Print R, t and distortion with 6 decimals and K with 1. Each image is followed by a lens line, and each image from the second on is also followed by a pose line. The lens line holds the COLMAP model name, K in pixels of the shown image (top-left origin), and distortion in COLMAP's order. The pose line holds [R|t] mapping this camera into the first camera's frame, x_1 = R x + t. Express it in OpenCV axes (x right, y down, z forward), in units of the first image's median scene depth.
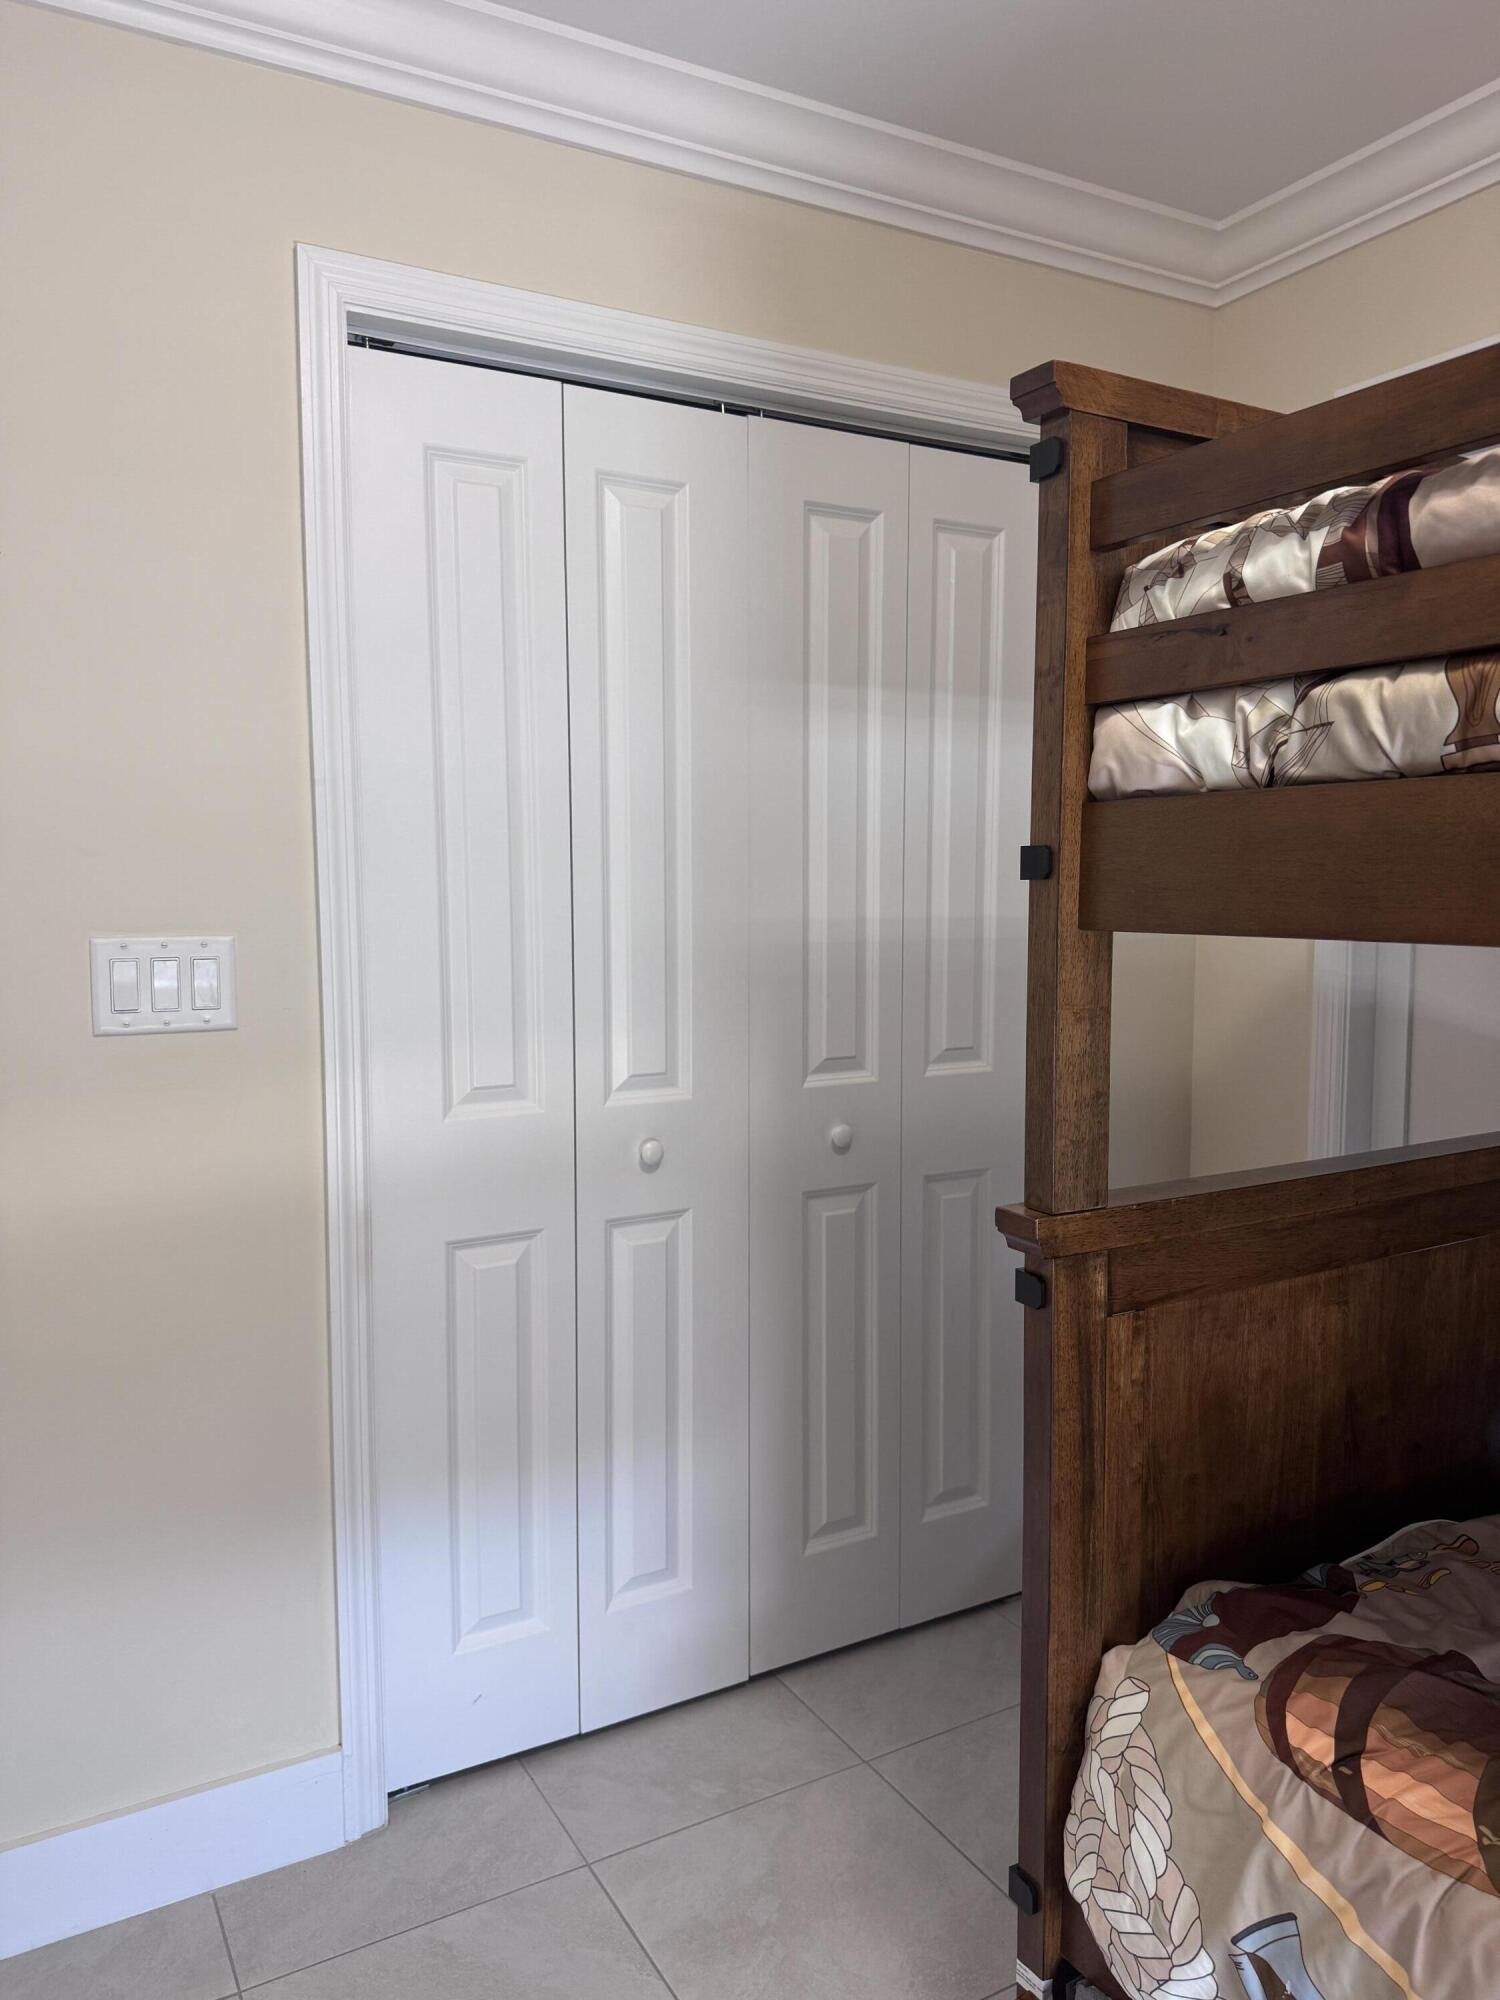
lens RADIAL K [[1393.8, 0, 710.8], [0, 1393.8, 1002.4], [0, 0, 1]] dist [0.129551, -0.199583]
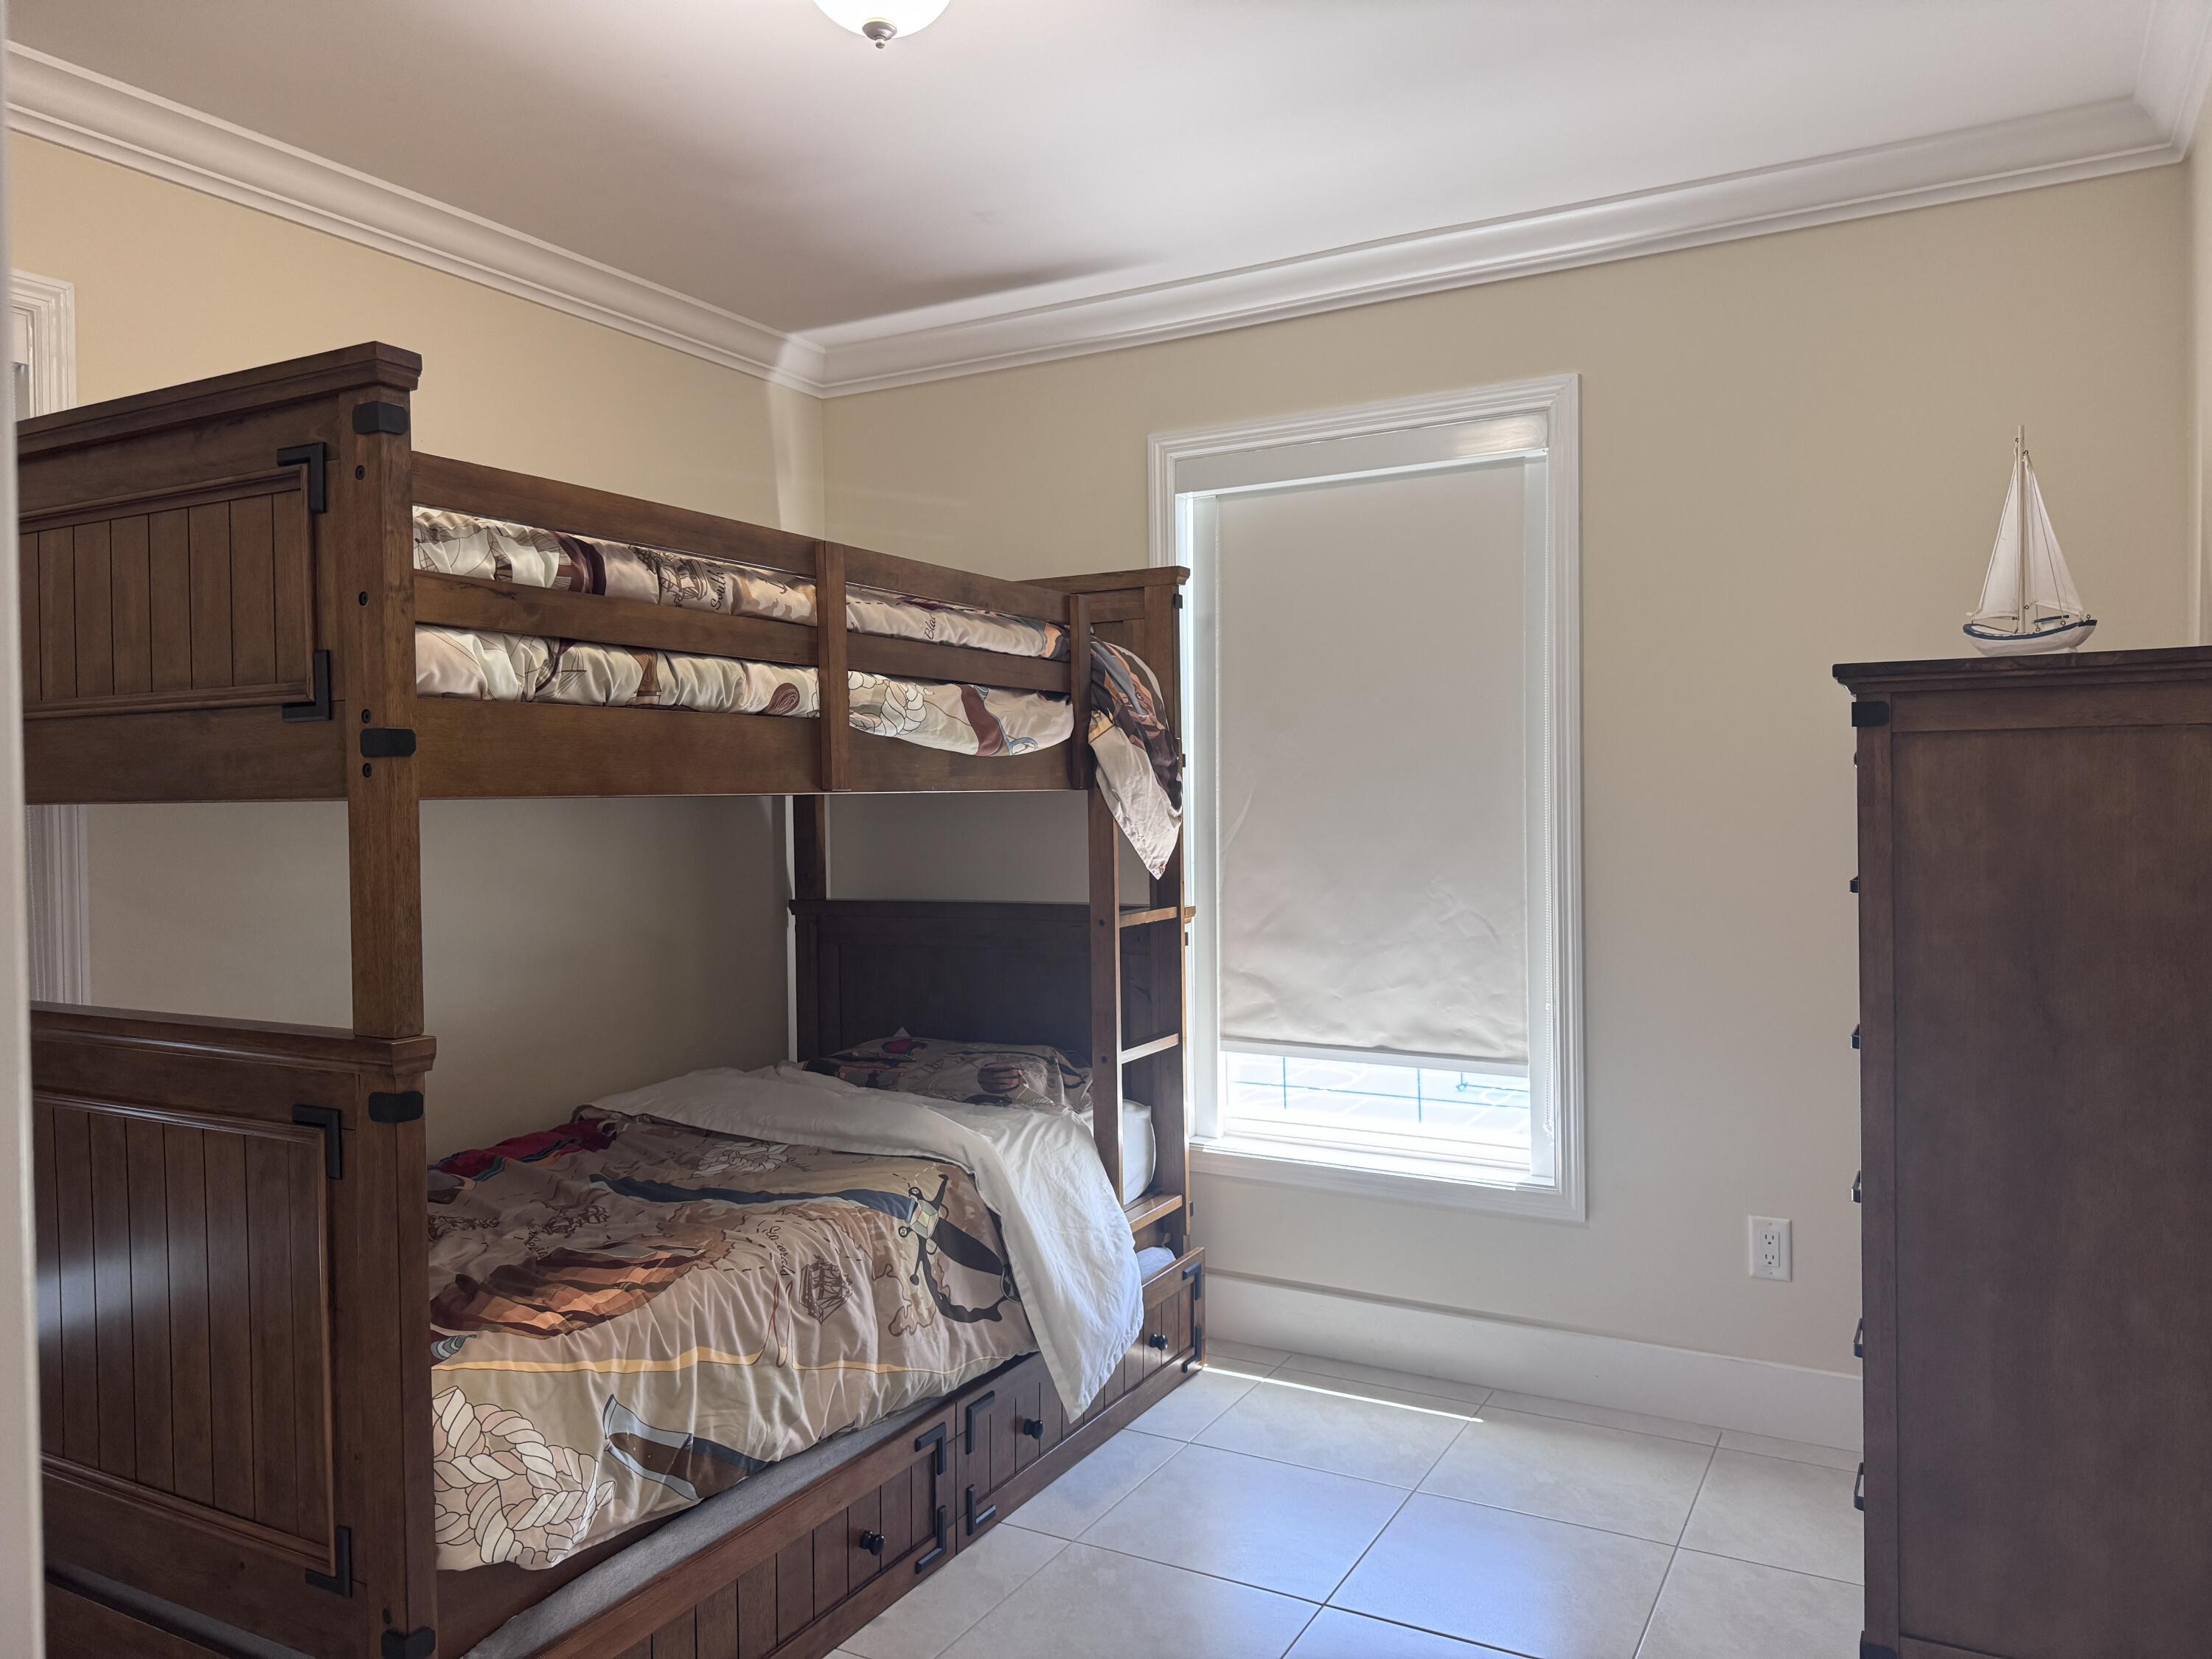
lens RADIAL K [[1541.5, 0, 1106.0], [0, 1541.5, 829.5], [0, 0, 1]] dist [0.129551, -0.199583]
pose [[-0.551929, -0.005538, 0.833873, -1.395927], [0.093092, 0.993318, 0.068213, -0.070731], [-0.828679, 0.115276, -0.547726, 1.434744]]
